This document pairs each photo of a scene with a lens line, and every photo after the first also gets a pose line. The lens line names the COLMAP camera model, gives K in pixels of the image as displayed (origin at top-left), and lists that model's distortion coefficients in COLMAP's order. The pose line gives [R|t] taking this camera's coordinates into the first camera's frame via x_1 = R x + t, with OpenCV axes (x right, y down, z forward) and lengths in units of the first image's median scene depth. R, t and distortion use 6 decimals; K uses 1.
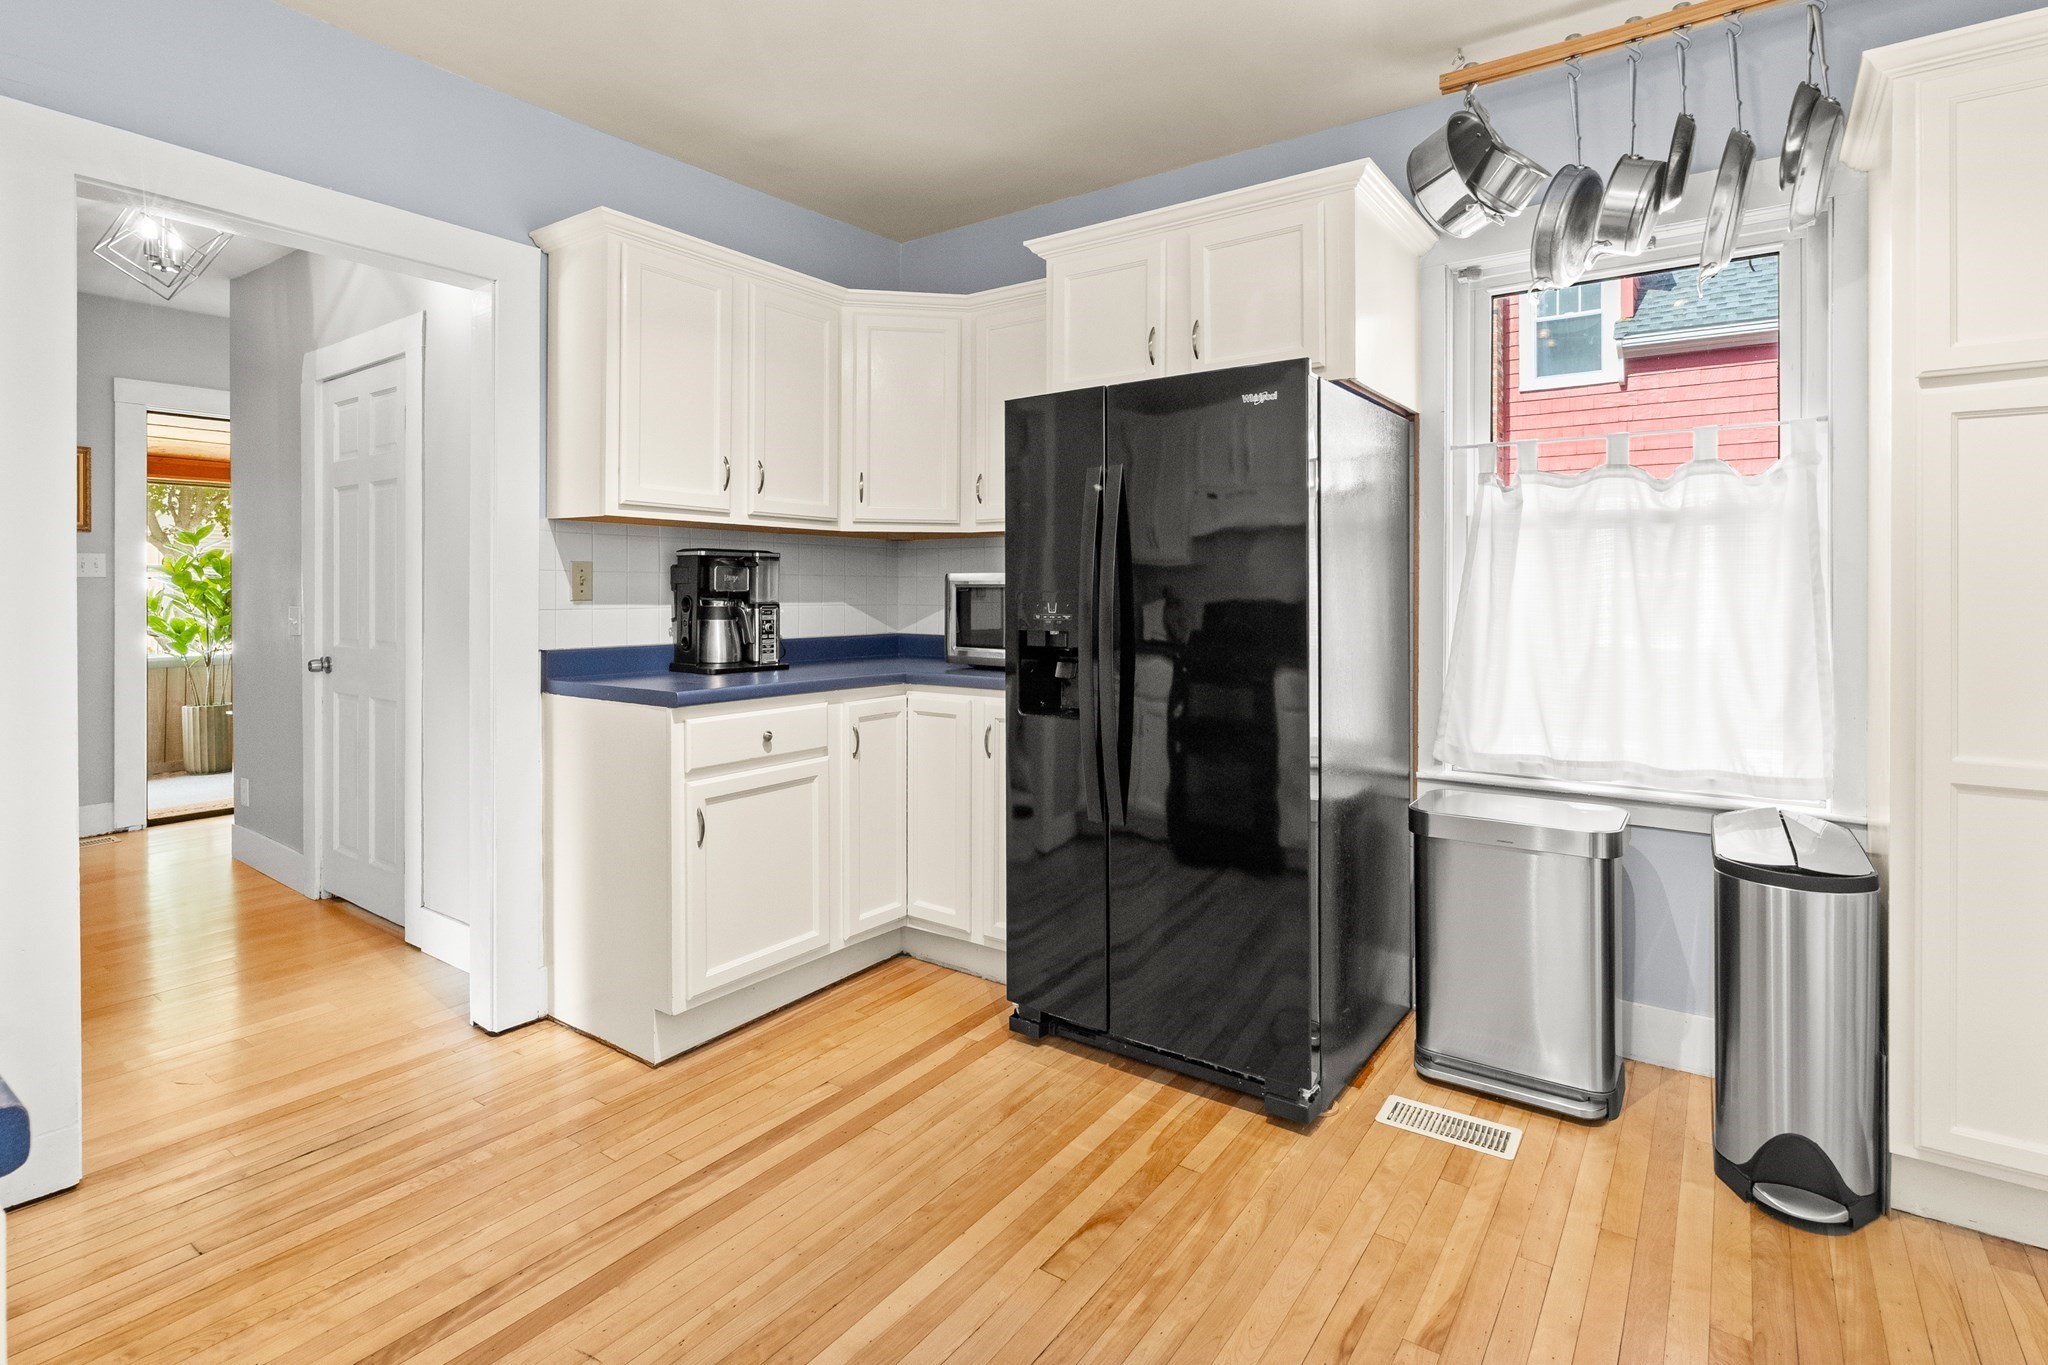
lens RADIAL K [[981.9, 0, 1054.8], [0, 981.9, 592.4], [0, 0, 1]] dist [-0.004576, 0.002152]
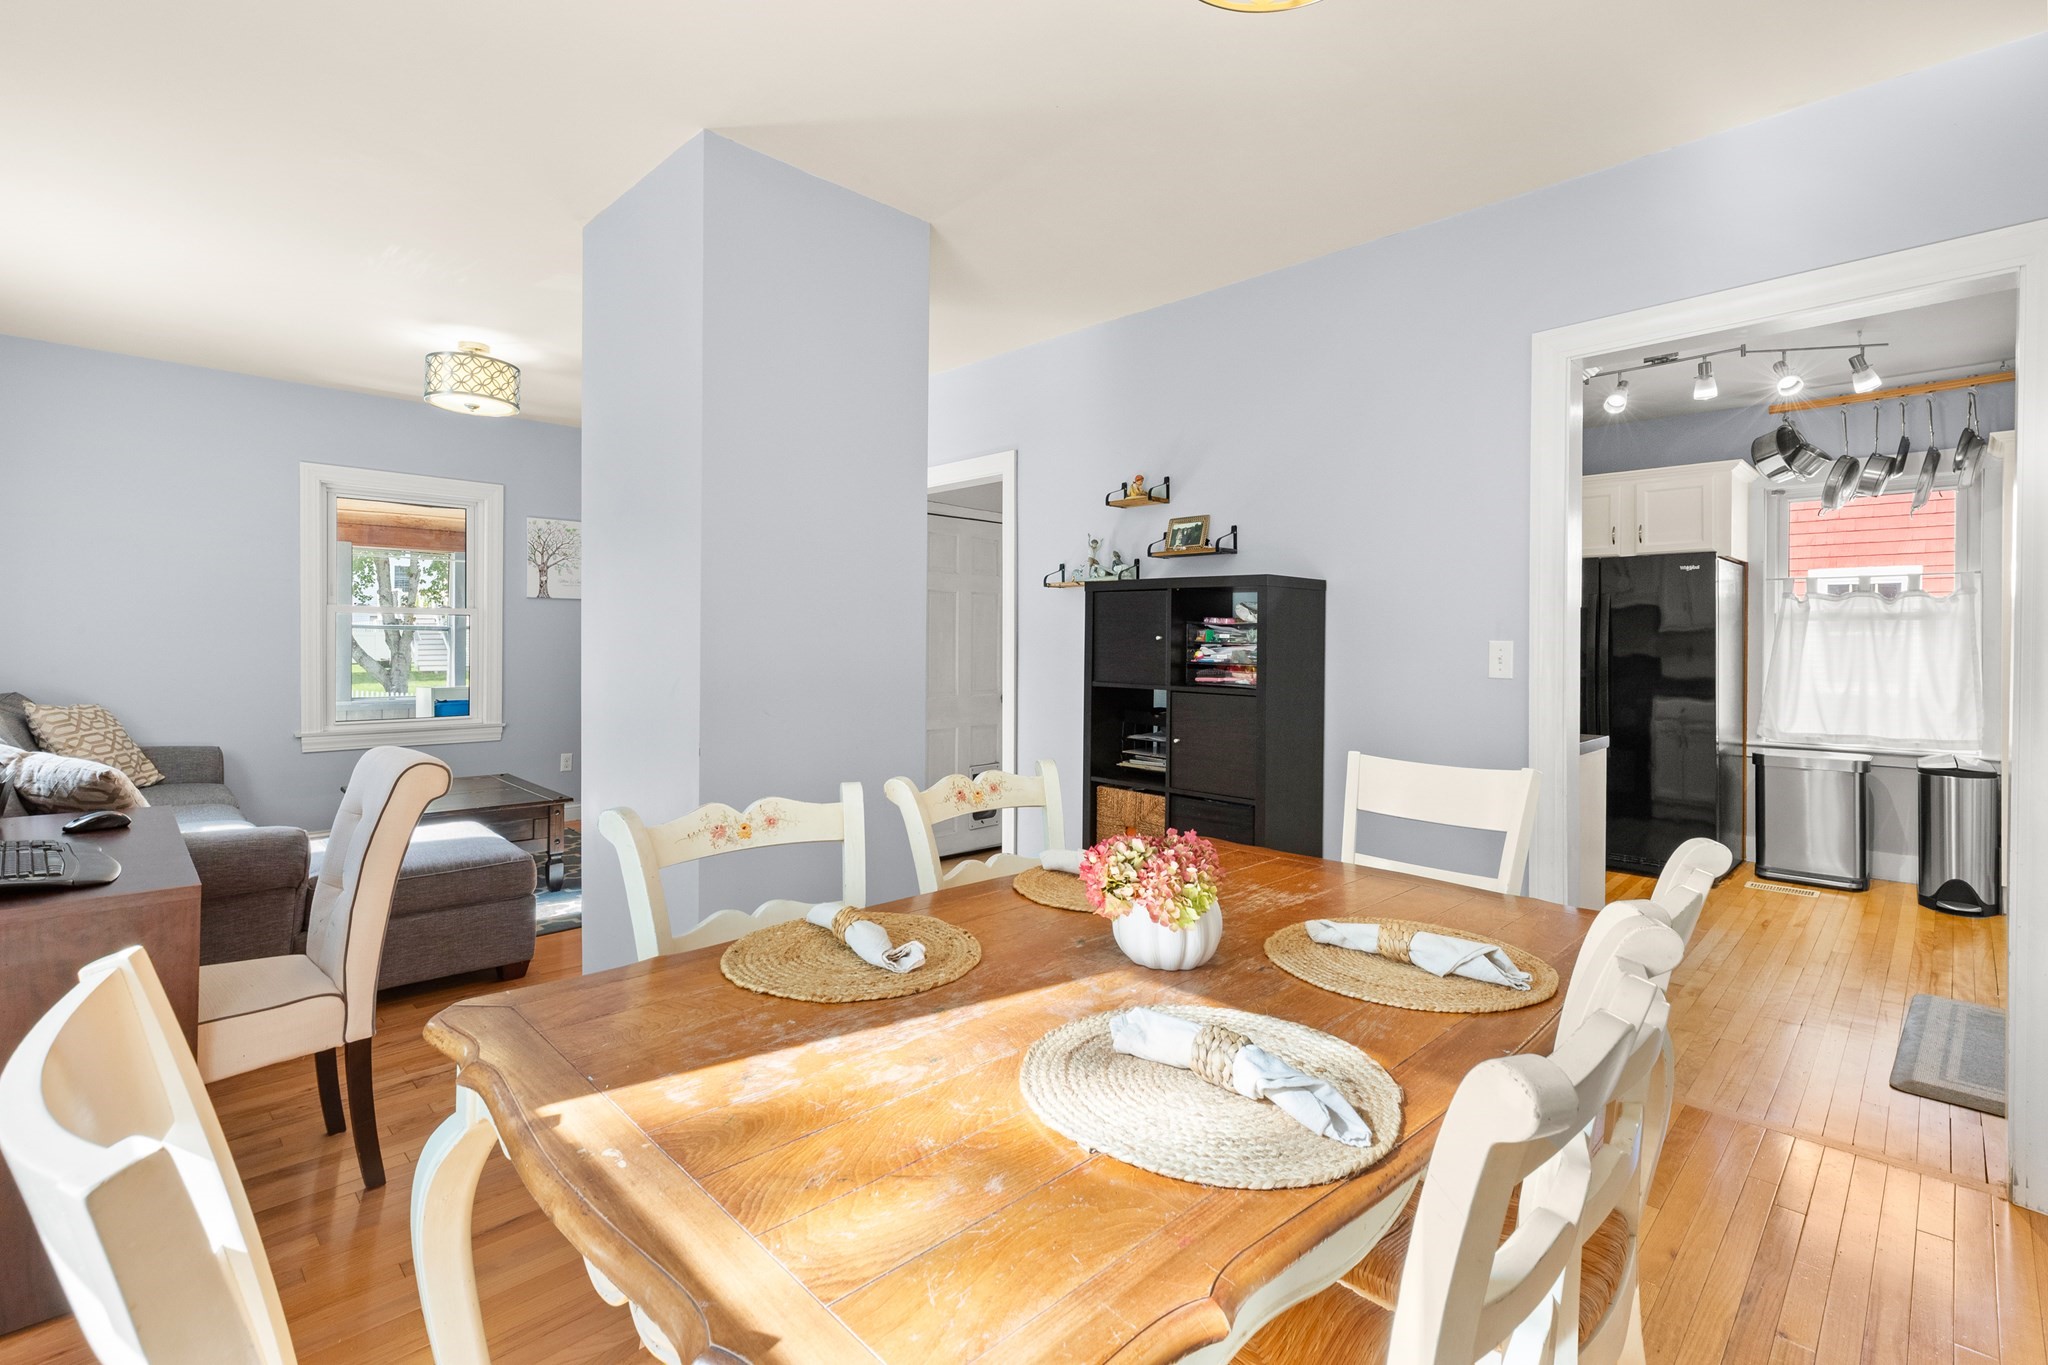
lens RADIAL K [[934.8, 0, 1021.0], [0, 934.8, 642.8], [0, 0, 1]] dist [0.004056, -0.000855]
pose [[0.985035, 0.003694, -0.172316, -0.937641], [-0.003680, 0.999993, 0.000405, -0.017339], [0.172316, 0.000235, 0.985042, -1.402230]]
